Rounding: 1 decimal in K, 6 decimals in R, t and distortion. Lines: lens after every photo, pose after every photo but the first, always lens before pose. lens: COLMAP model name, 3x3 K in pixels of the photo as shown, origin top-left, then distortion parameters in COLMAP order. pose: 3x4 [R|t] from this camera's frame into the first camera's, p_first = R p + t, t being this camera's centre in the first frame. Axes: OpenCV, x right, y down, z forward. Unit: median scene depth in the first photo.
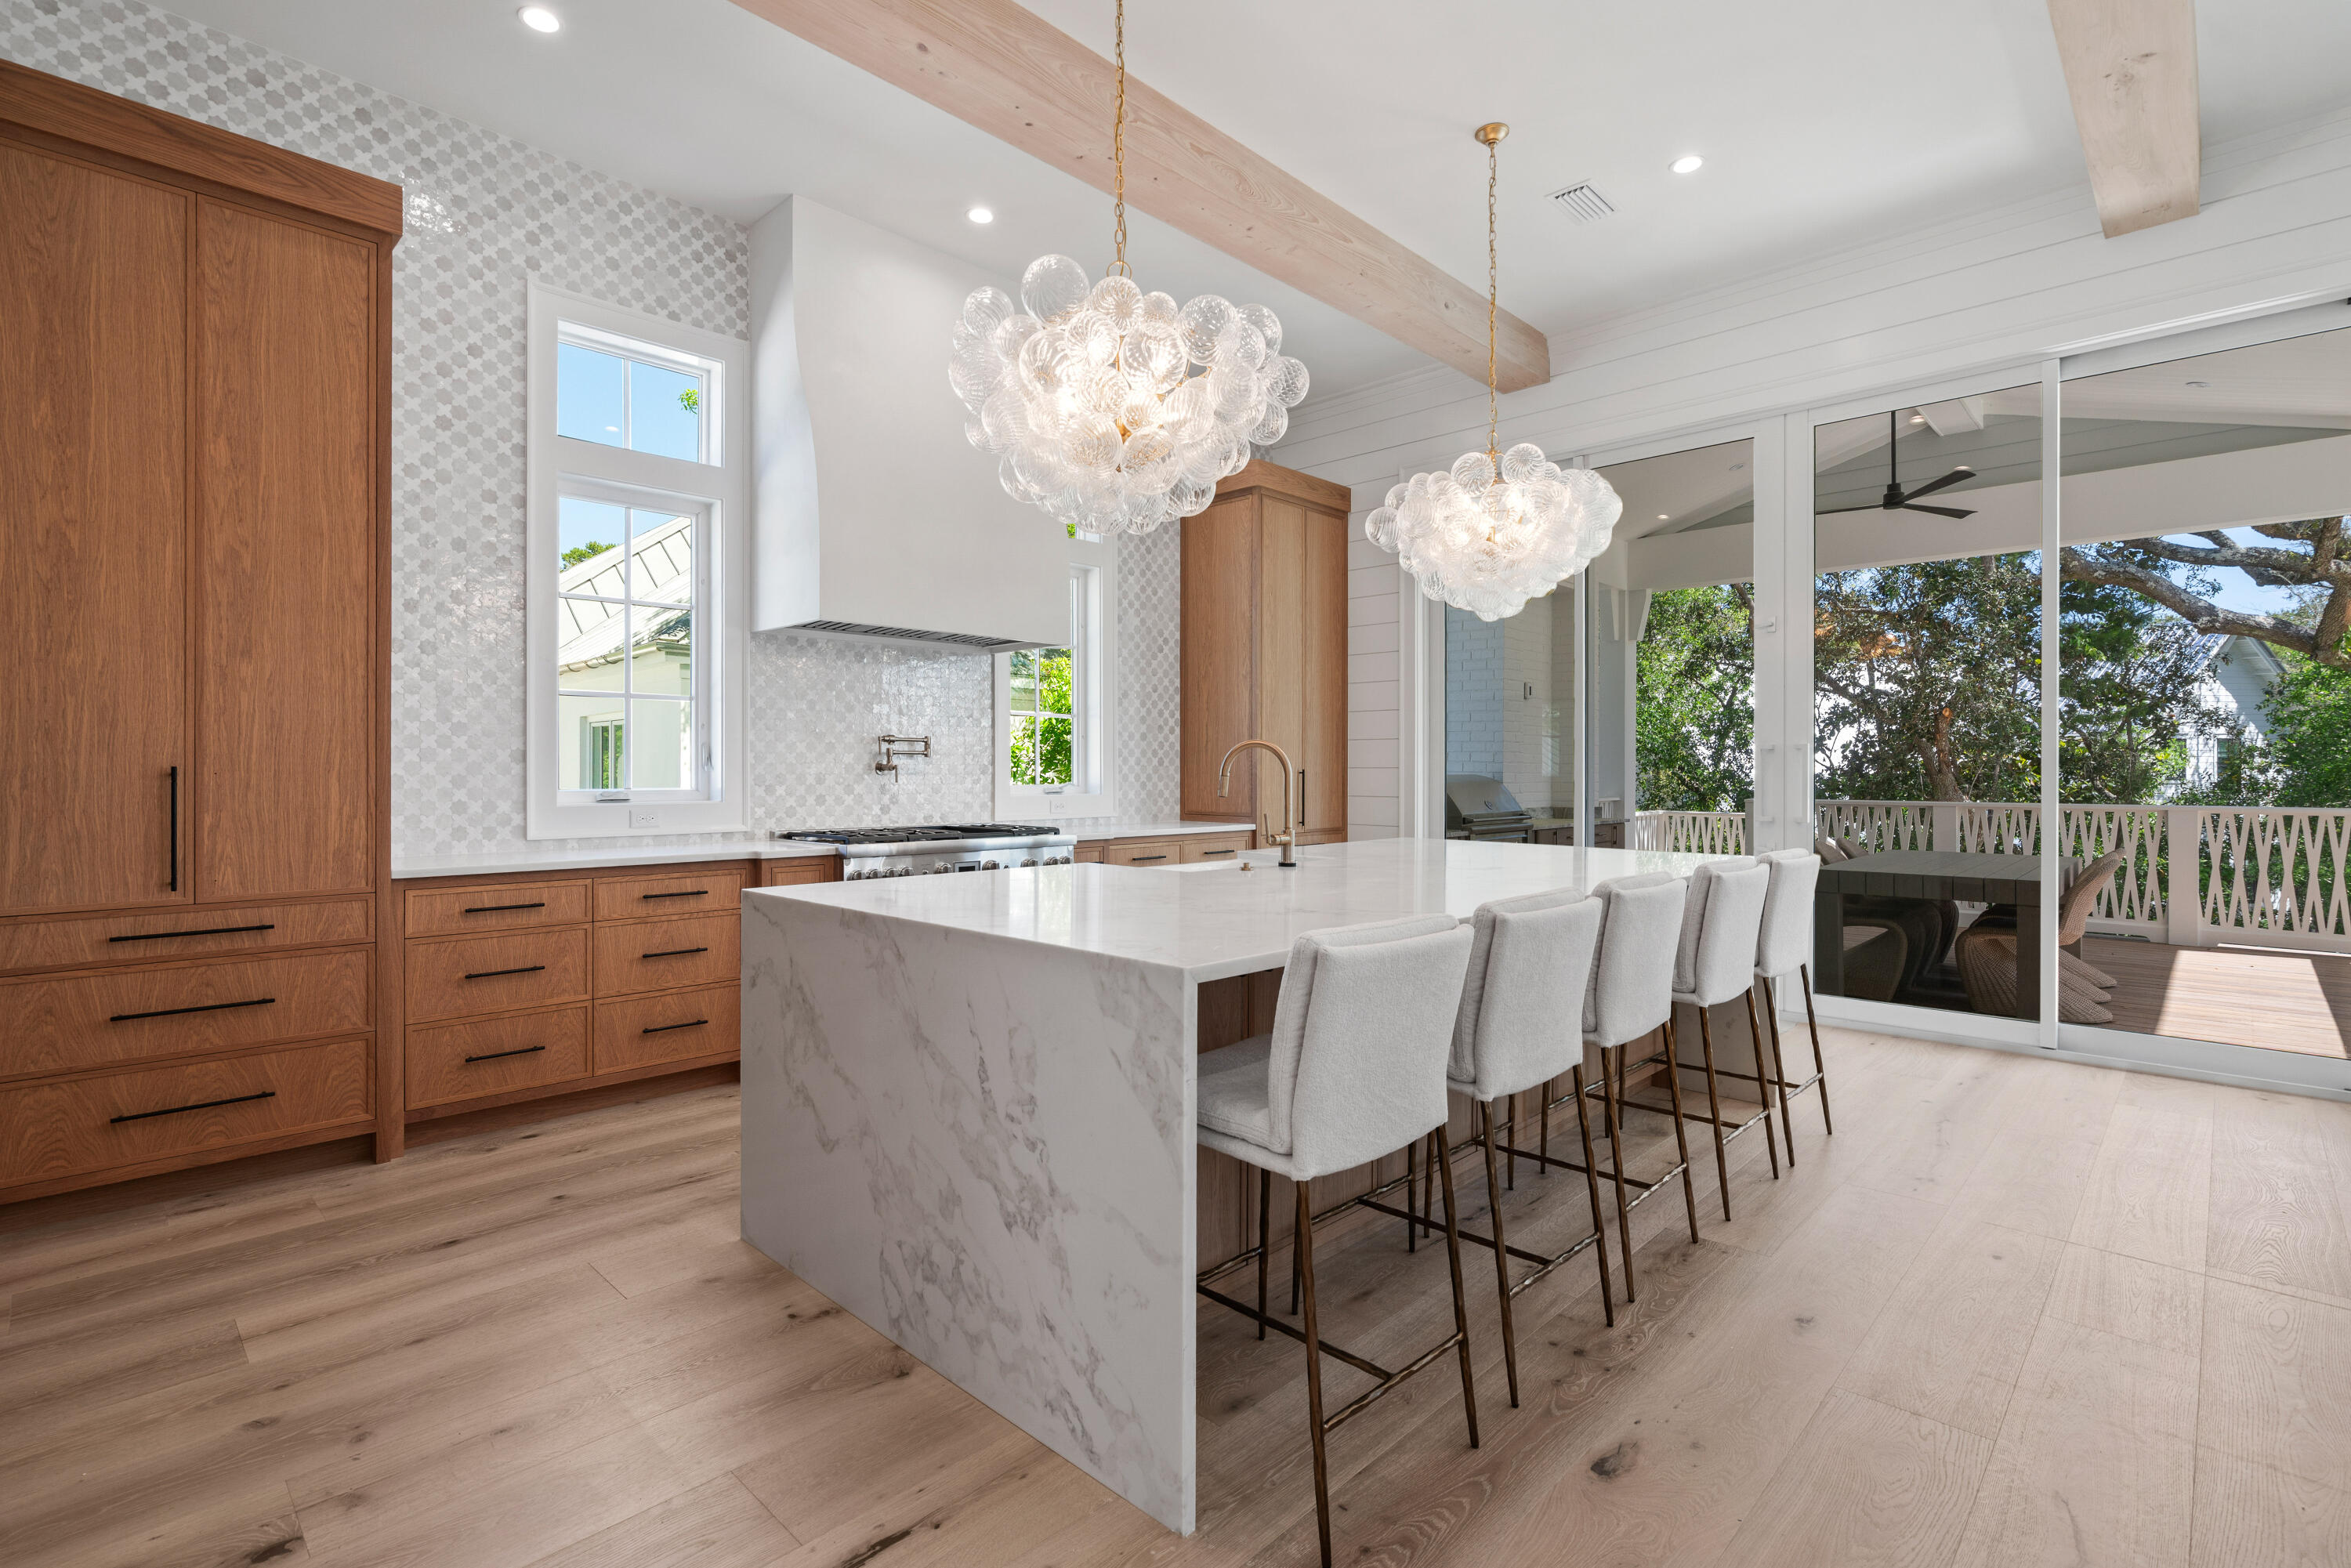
lens RADIAL K [[1097.1, 0, 1166.4], [0, 1097.1, 768.5], [0, 0, 1]] dist [-0.001589, 0.001422]
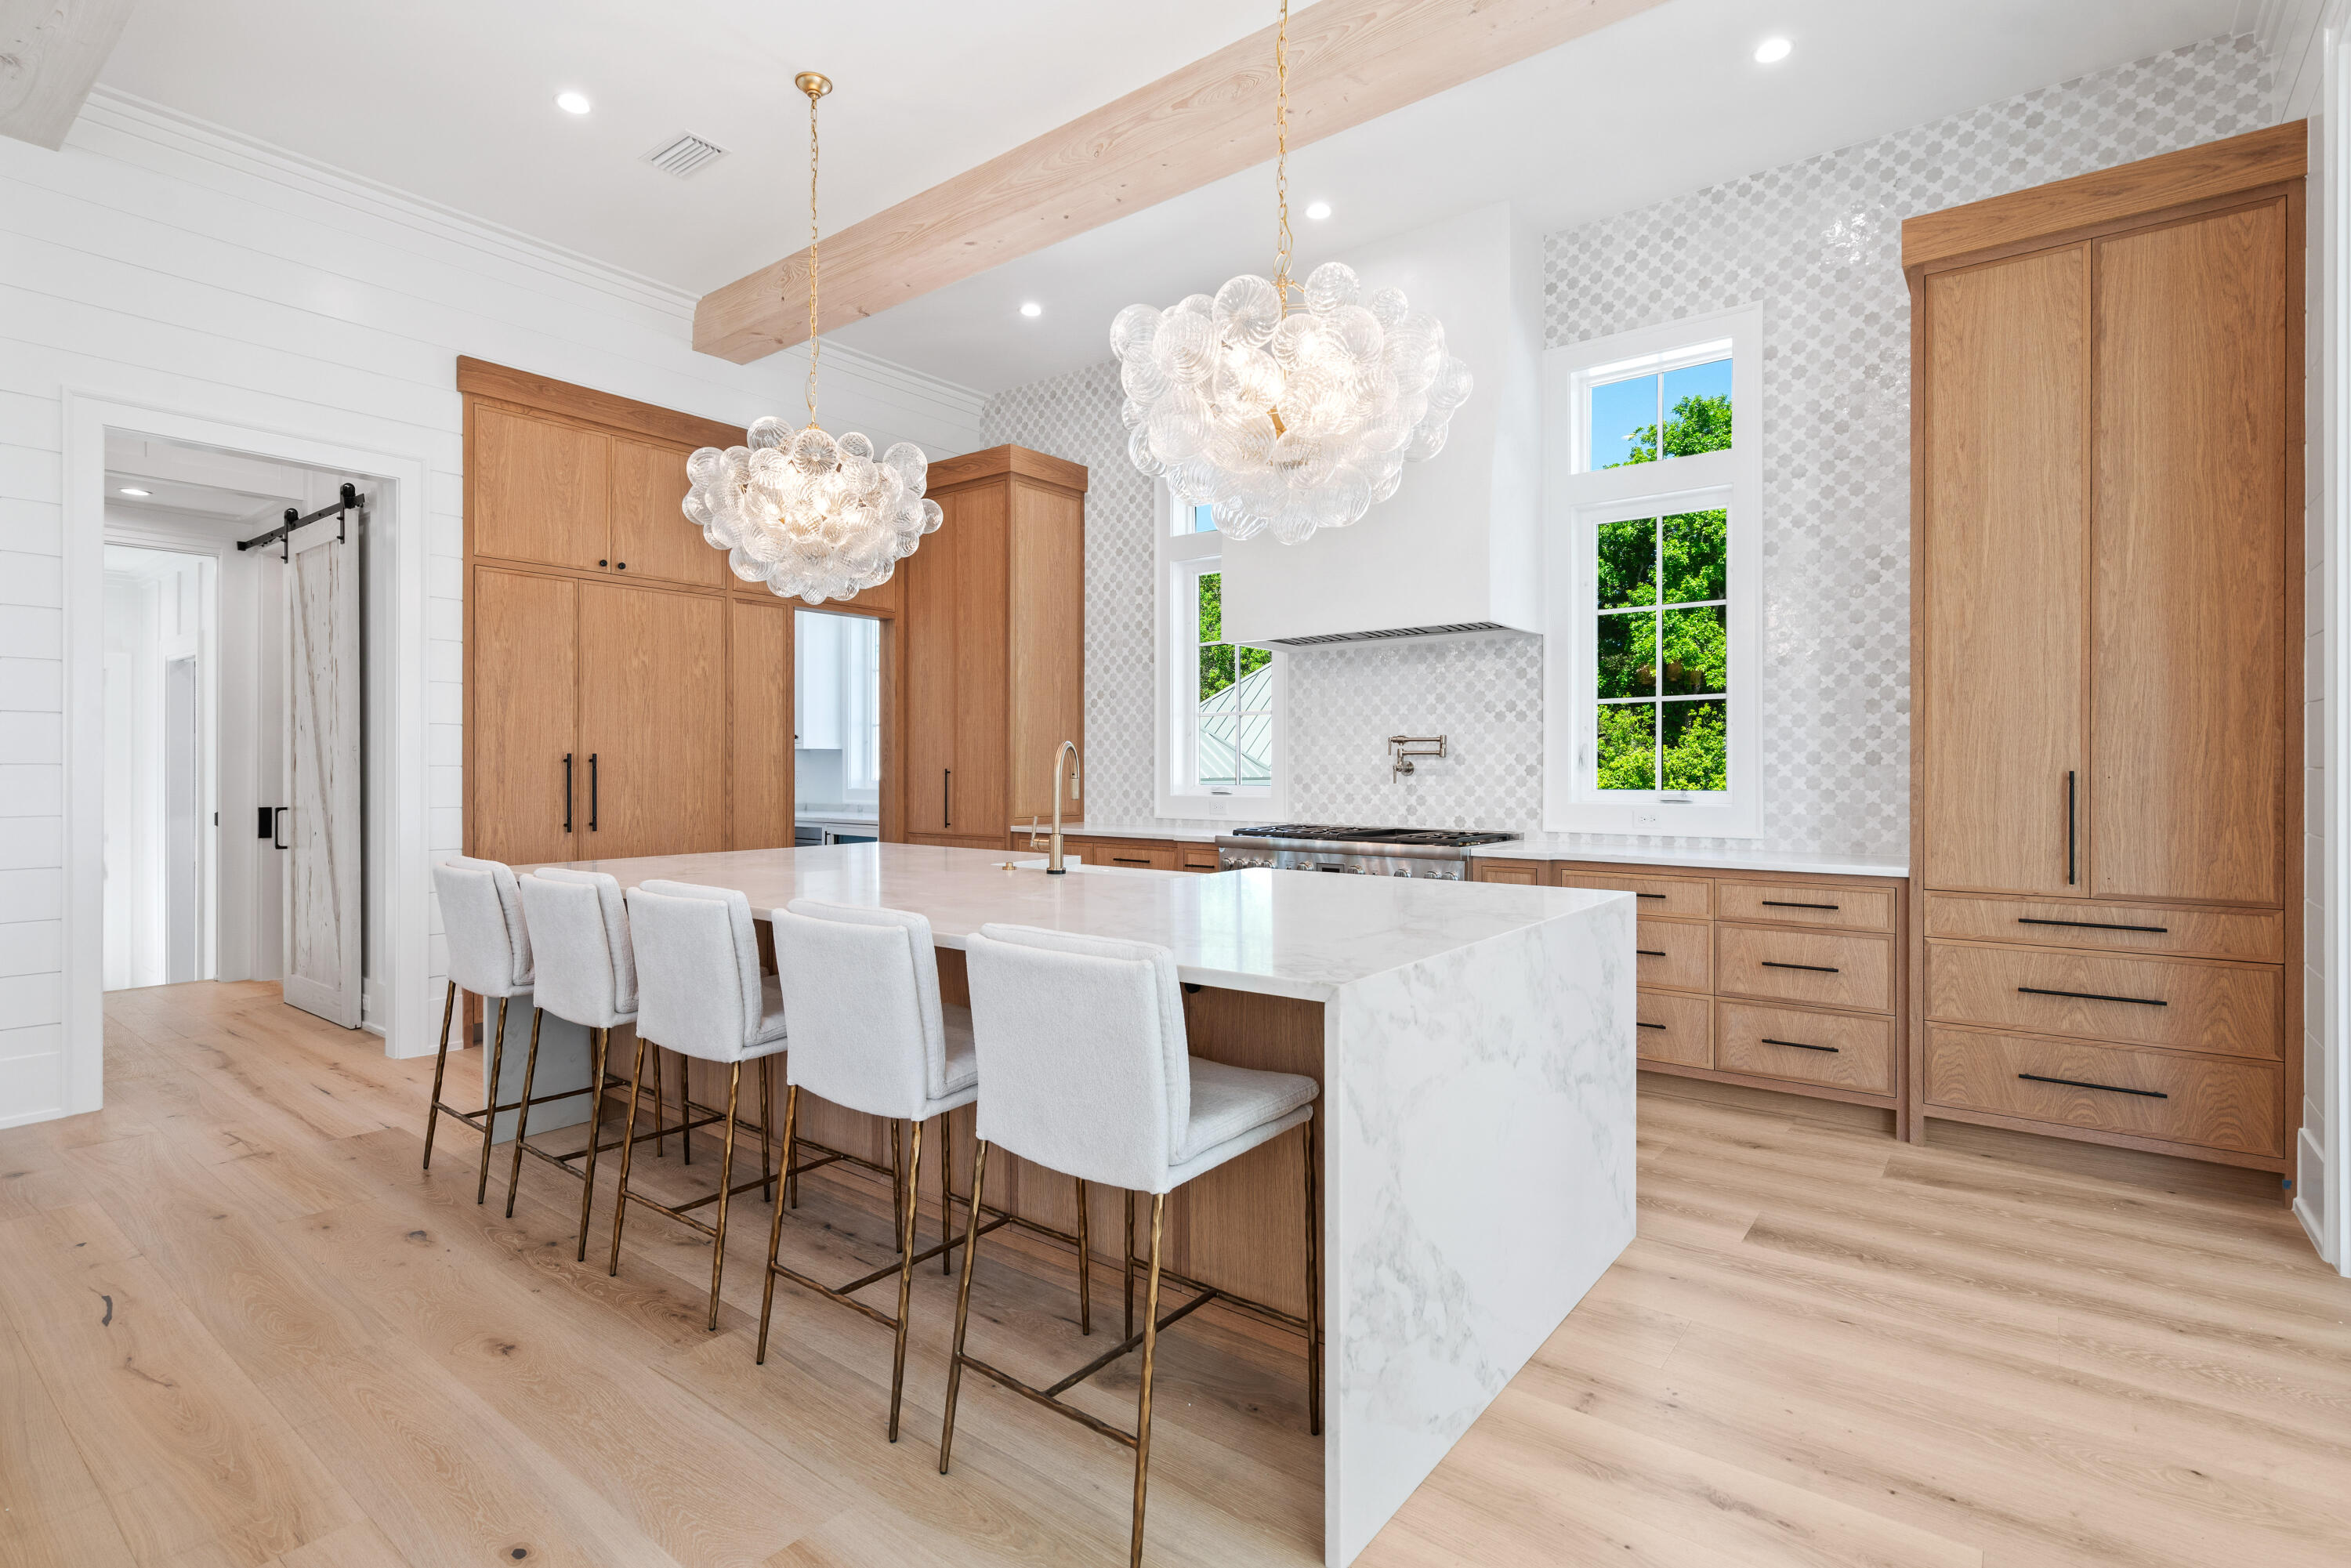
lens RADIAL K [[1133.6, 0, 1158.3], [0, 1133.6, 767.0], [0, 0, 1]] dist [0.000327, 0.002133]
pose [[0.112980, -0.000764, -0.993597, 0.961427], [0.001402, 0.999999, -0.000610, -0.002317], [0.993596, -0.001324, 0.112981, 0.855906]]
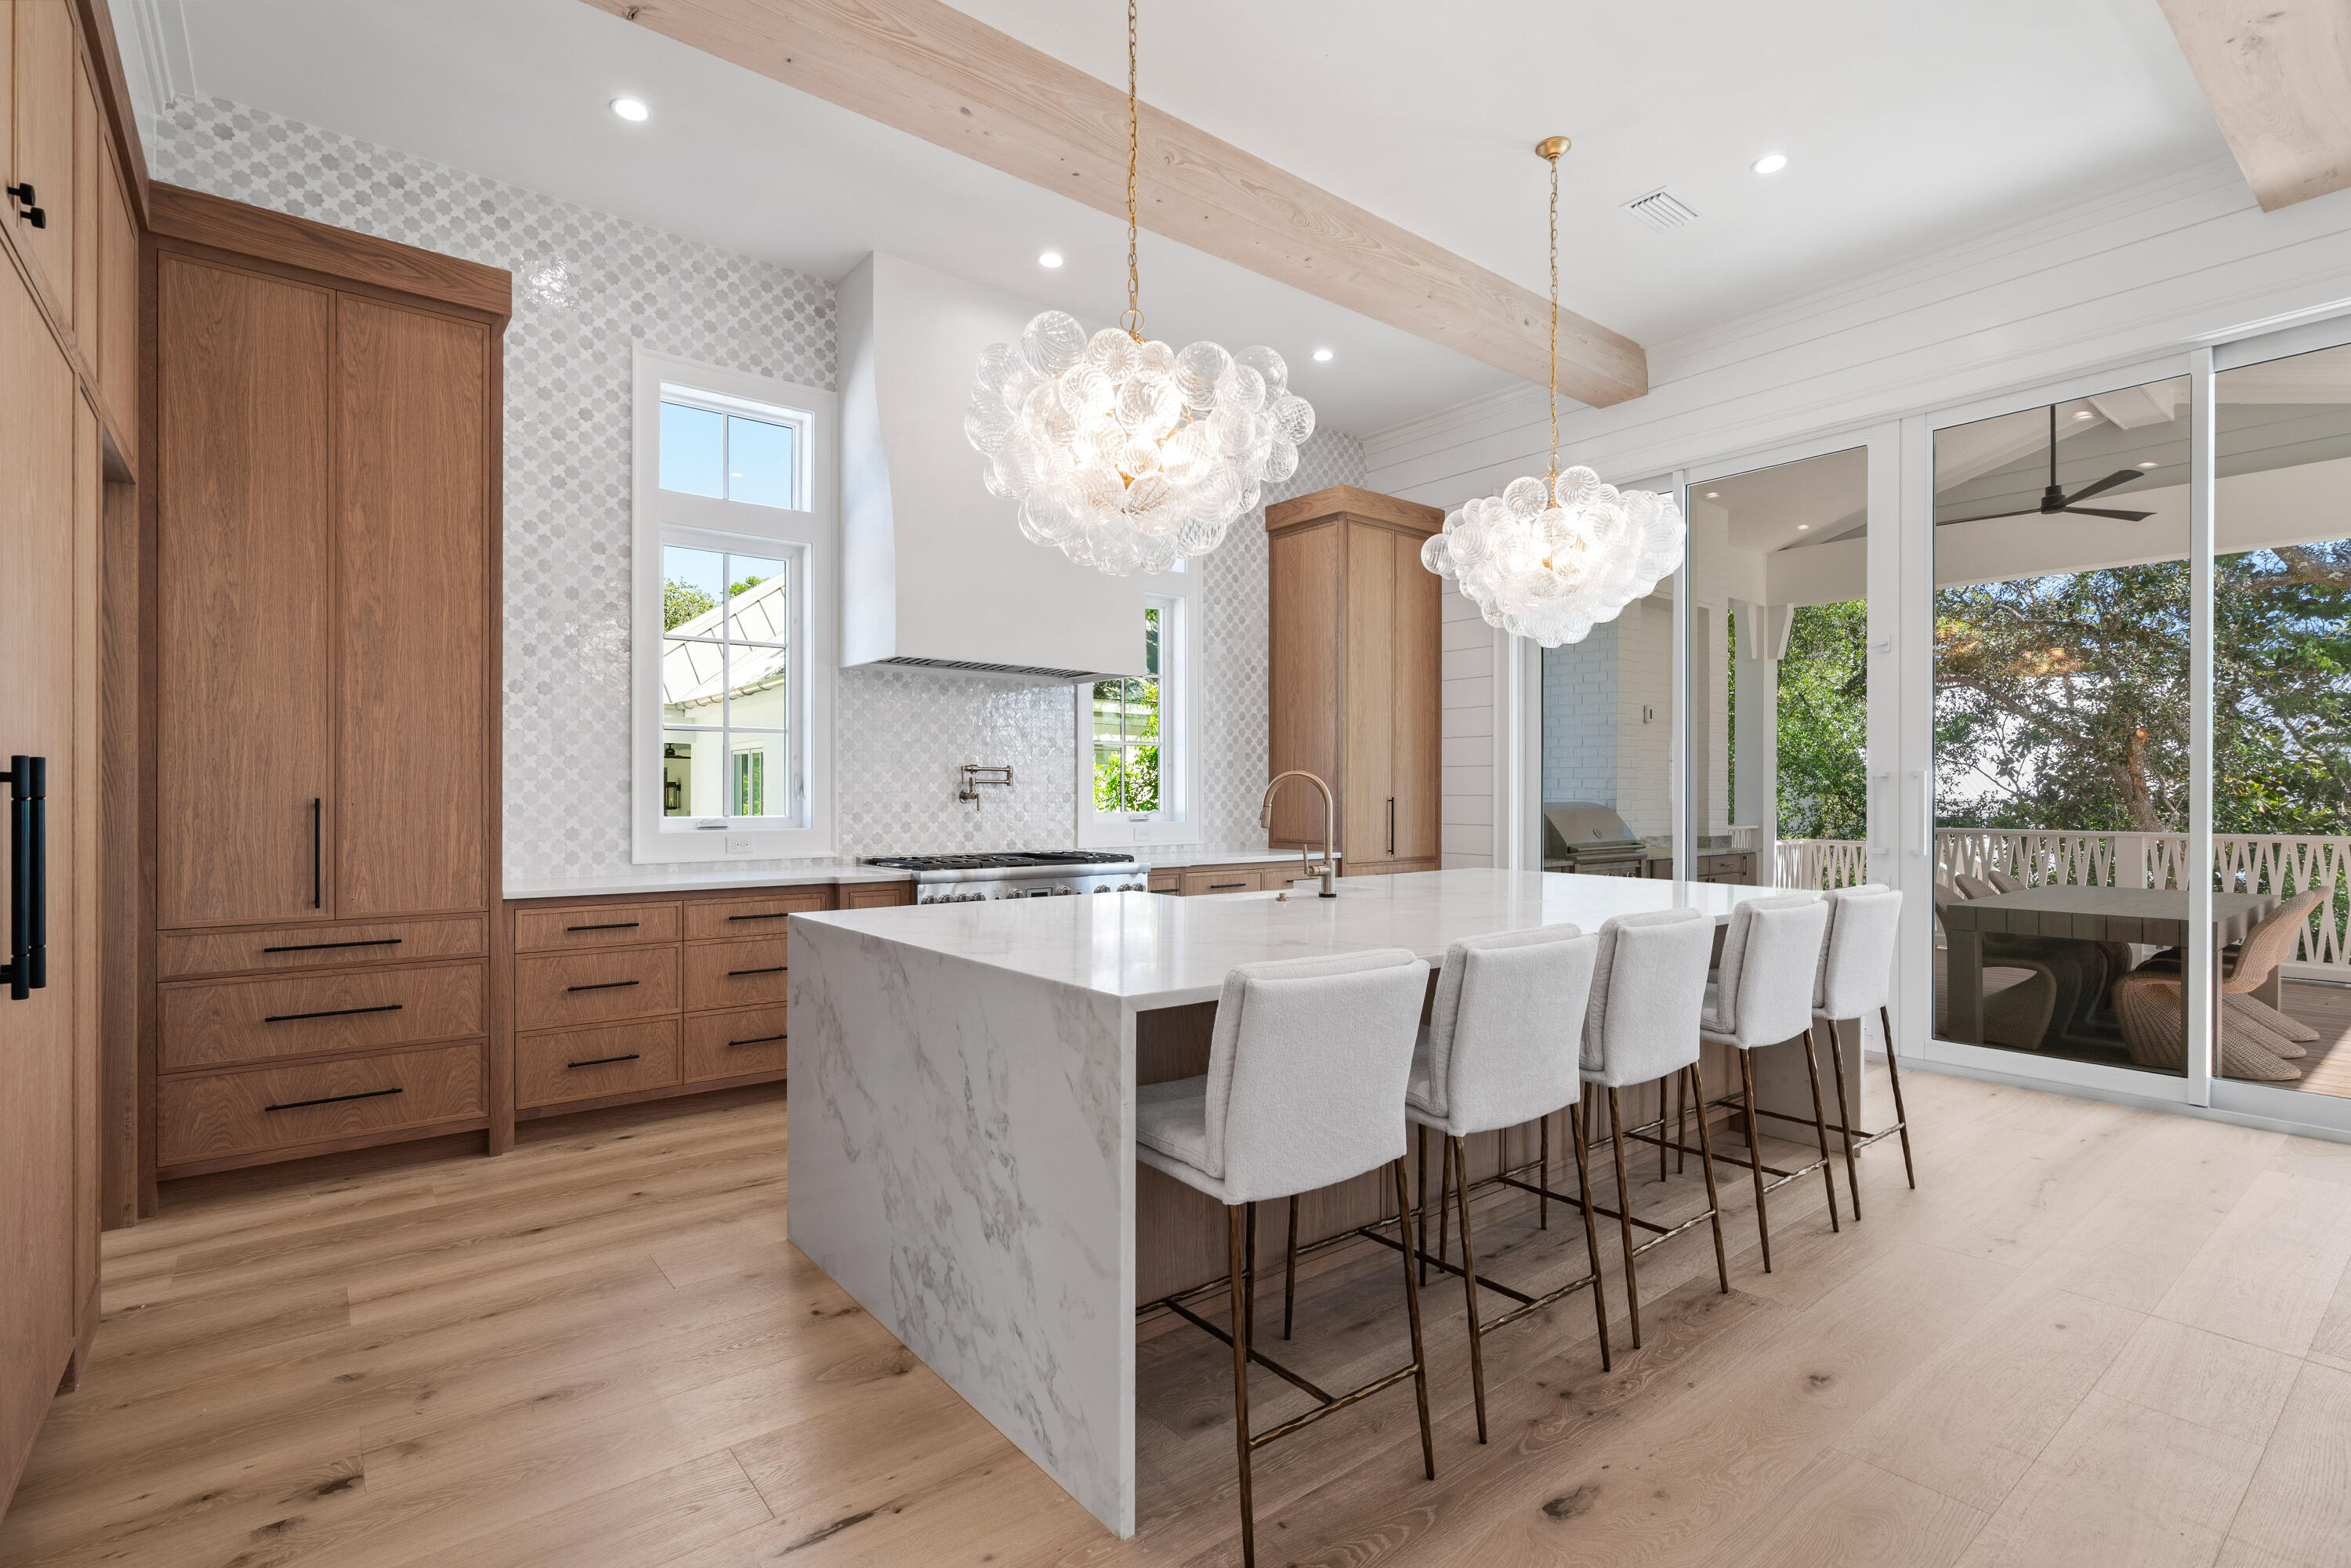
lens RADIAL K [[1107.2, 0, 1172.2], [0, 1107.2, 792.5], [0, 0, 1]] dist [-0.001059, 0.001922]
pose [[0.992340, -0.000066, -0.123535, 0.082967], [0.000090, 1.000000, 0.000182, -0.005898], [0.123535, -0.000192, 0.992340, -0.018949]]
